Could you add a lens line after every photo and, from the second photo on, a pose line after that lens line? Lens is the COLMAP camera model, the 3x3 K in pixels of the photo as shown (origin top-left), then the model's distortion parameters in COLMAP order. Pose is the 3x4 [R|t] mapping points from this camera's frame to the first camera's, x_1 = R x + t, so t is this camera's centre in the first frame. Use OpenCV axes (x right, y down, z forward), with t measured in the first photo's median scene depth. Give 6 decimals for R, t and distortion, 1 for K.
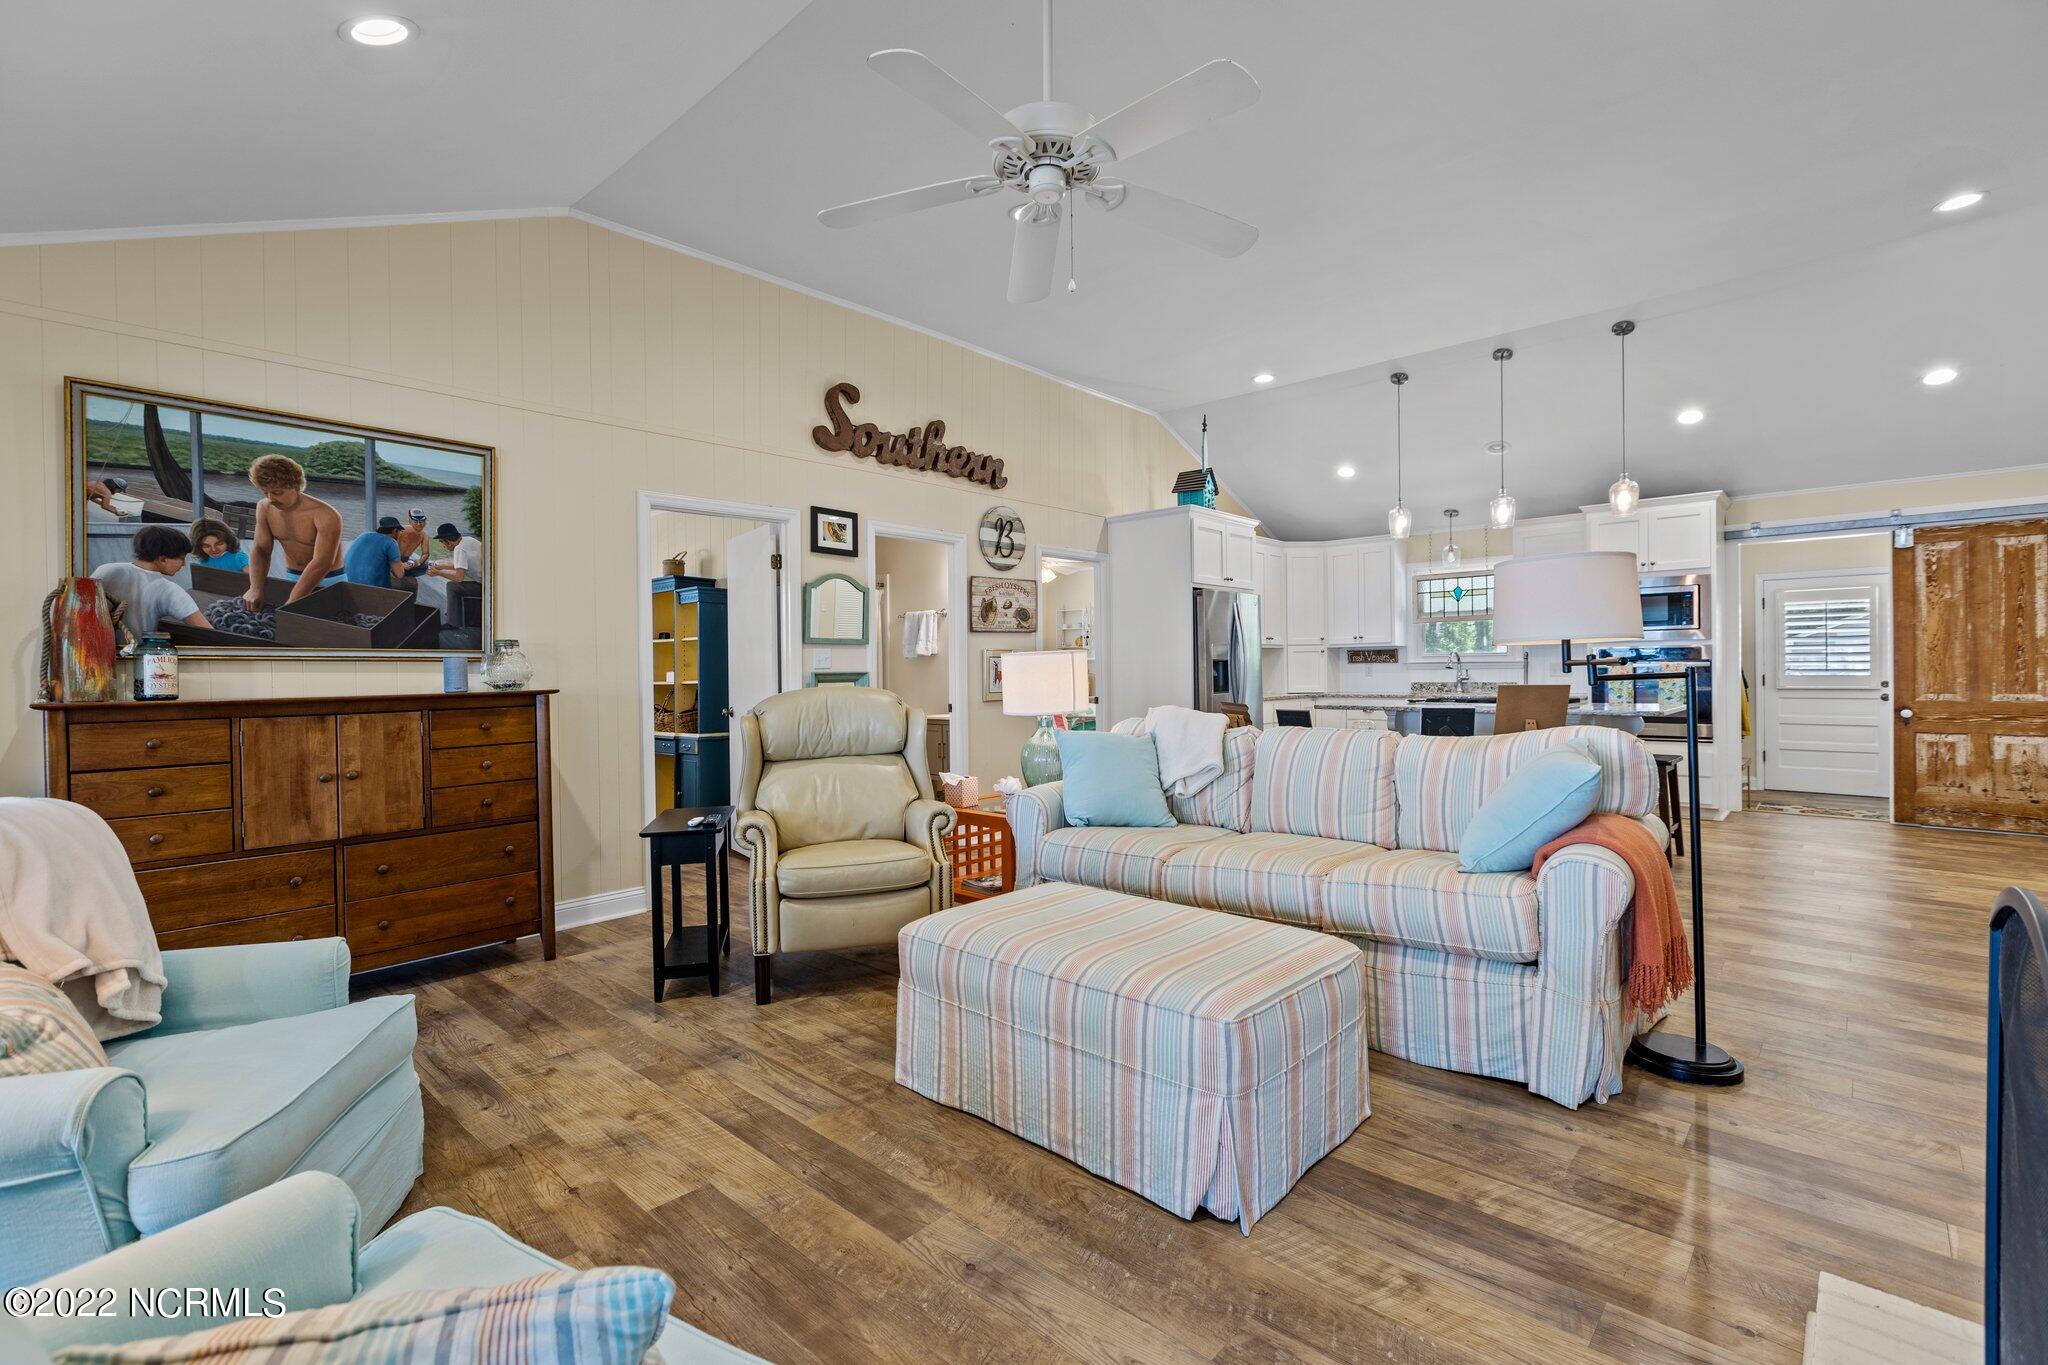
lens RADIAL K [[913.3, 0, 1020.7], [0, 913.3, 677.1], [0, 0, 1]] dist [0.003614, -0.000359]
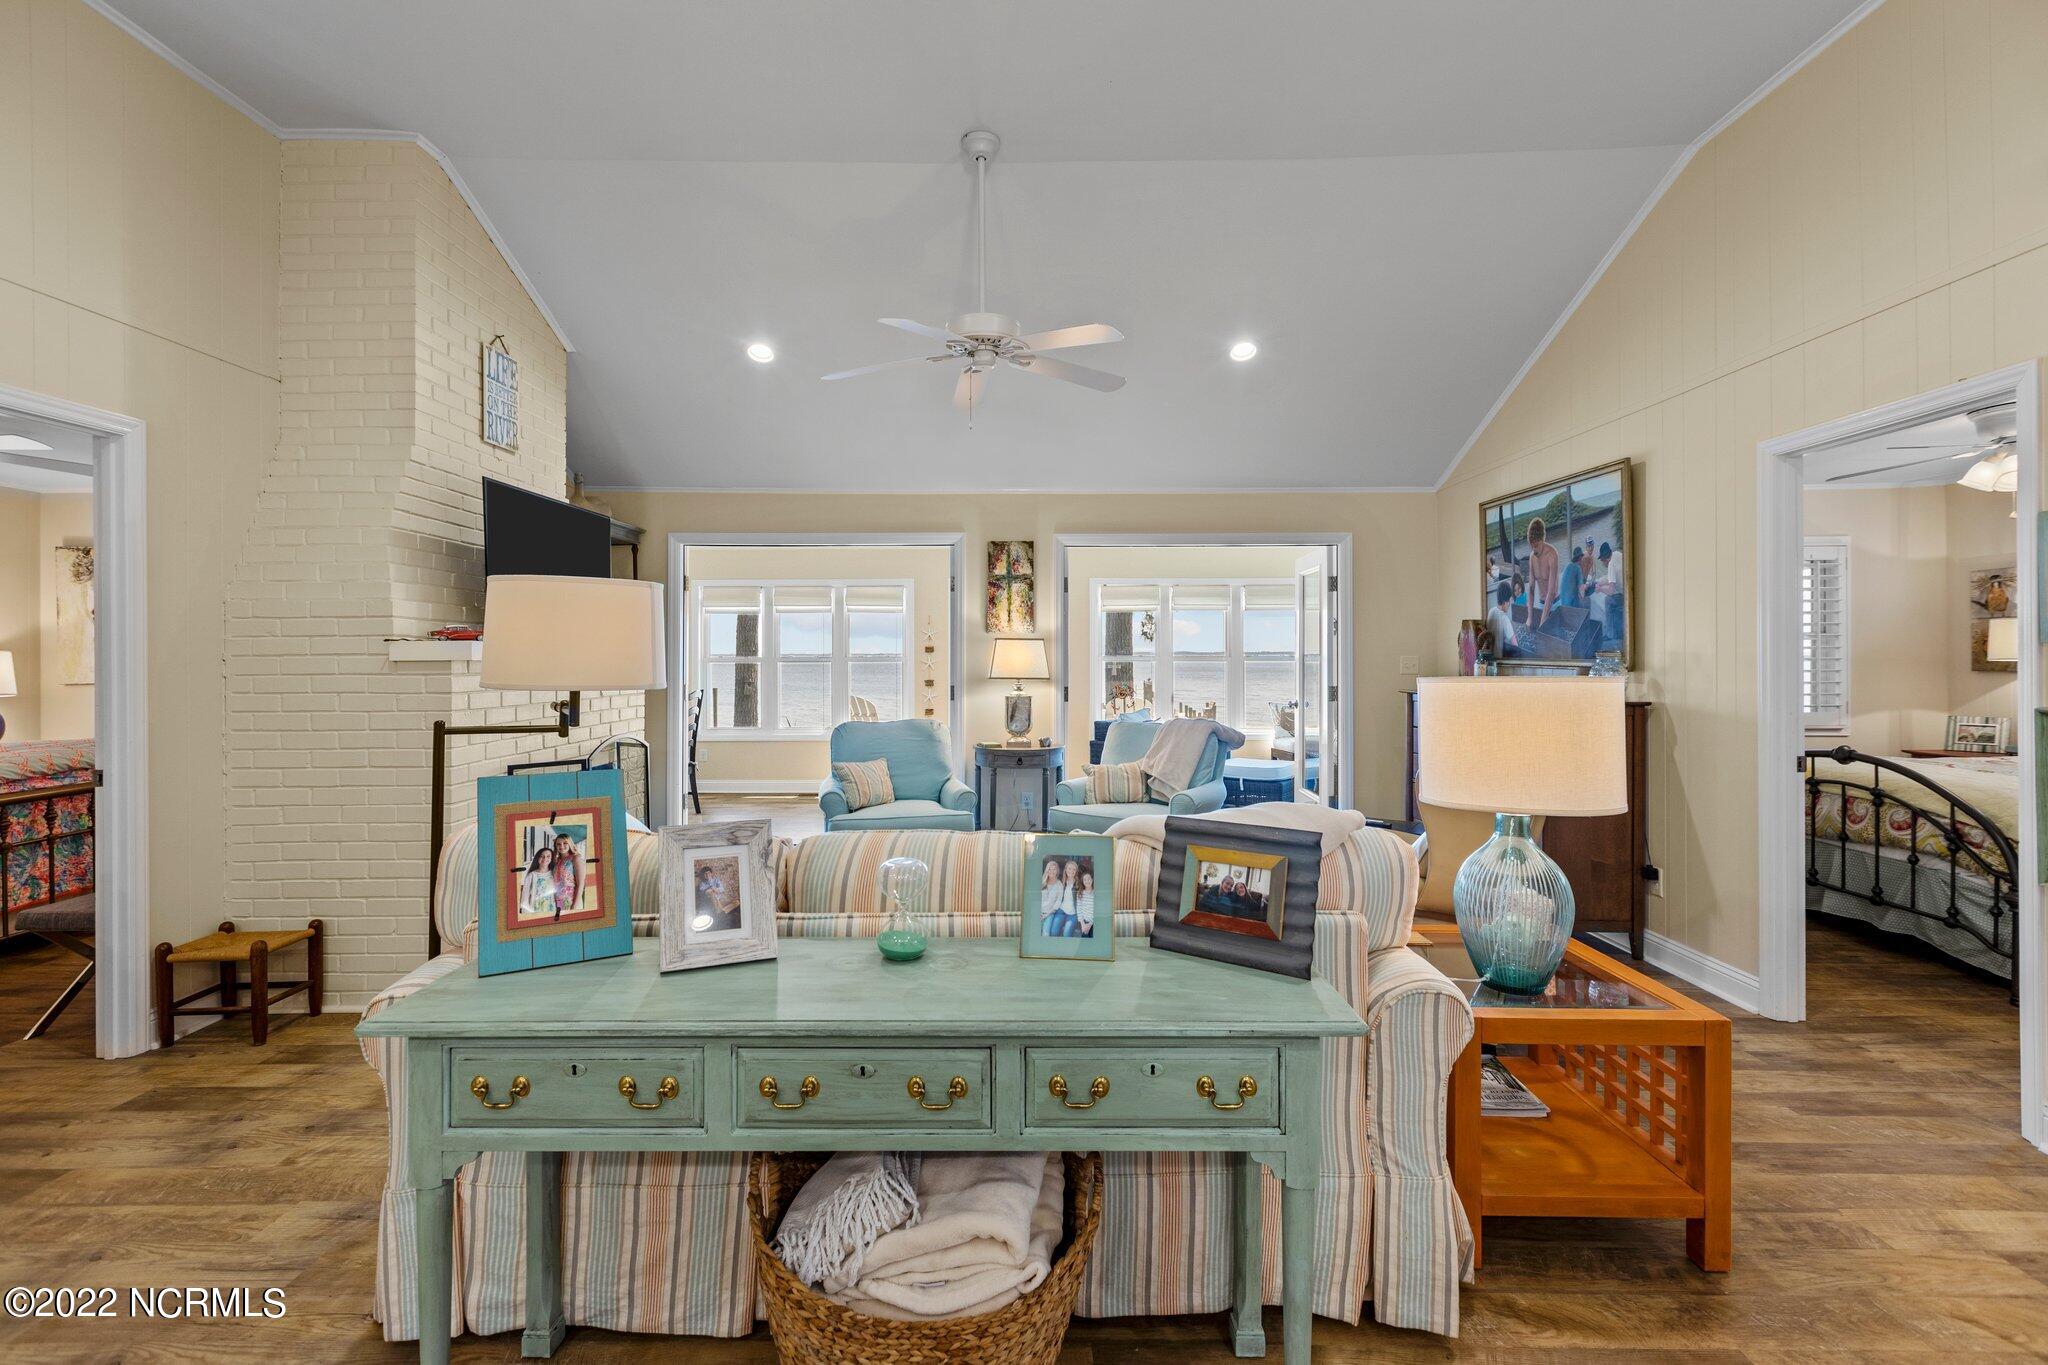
lens RADIAL K [[913.3, 0, 1016.2], [0, 913.3, 658.5], [0, 0, 1]] dist [0.003614, -0.000359]
pose [[-0.741420, 0.015312, -0.670866, 0.396057], [0.004860, 0.999836, 0.017449, -0.034656], [0.671023, 0.009677, -0.741373, 0.861493]]
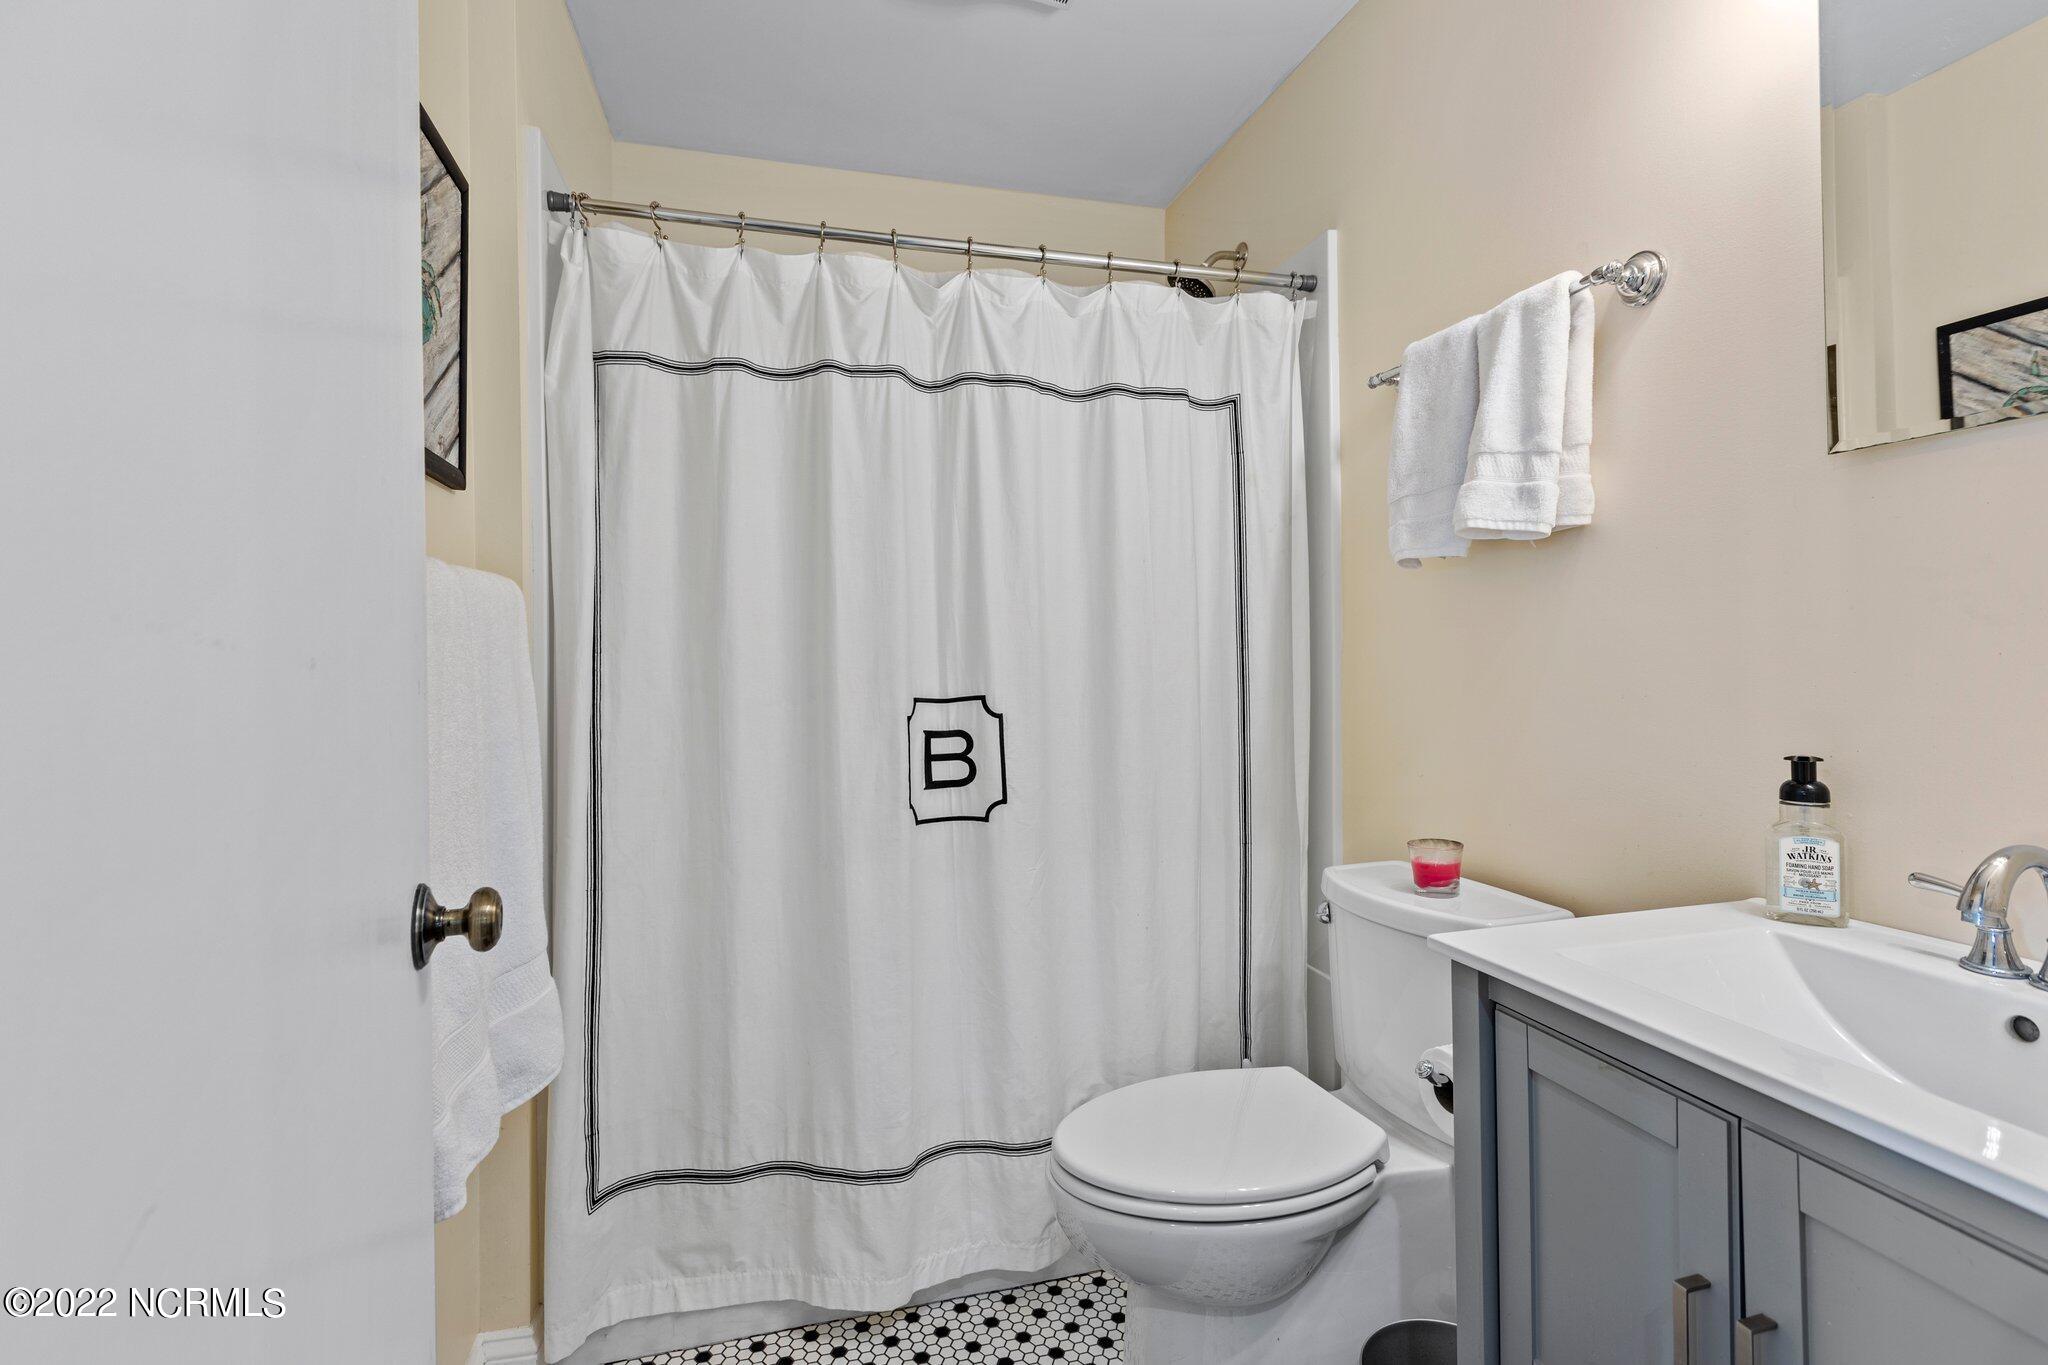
lens RADIAL K [[913.3, 0, 1029.3], [0, 913.3, 664.5], [0, 0, 1]] dist [0.003614, -0.000359]
pose [[0.850560, 0.004039, -0.525862, -0.109161], [-0.006925, 0.999970, -0.003520, 0.002819], [0.525832, 0.006635, 0.850562, 0.955043]]
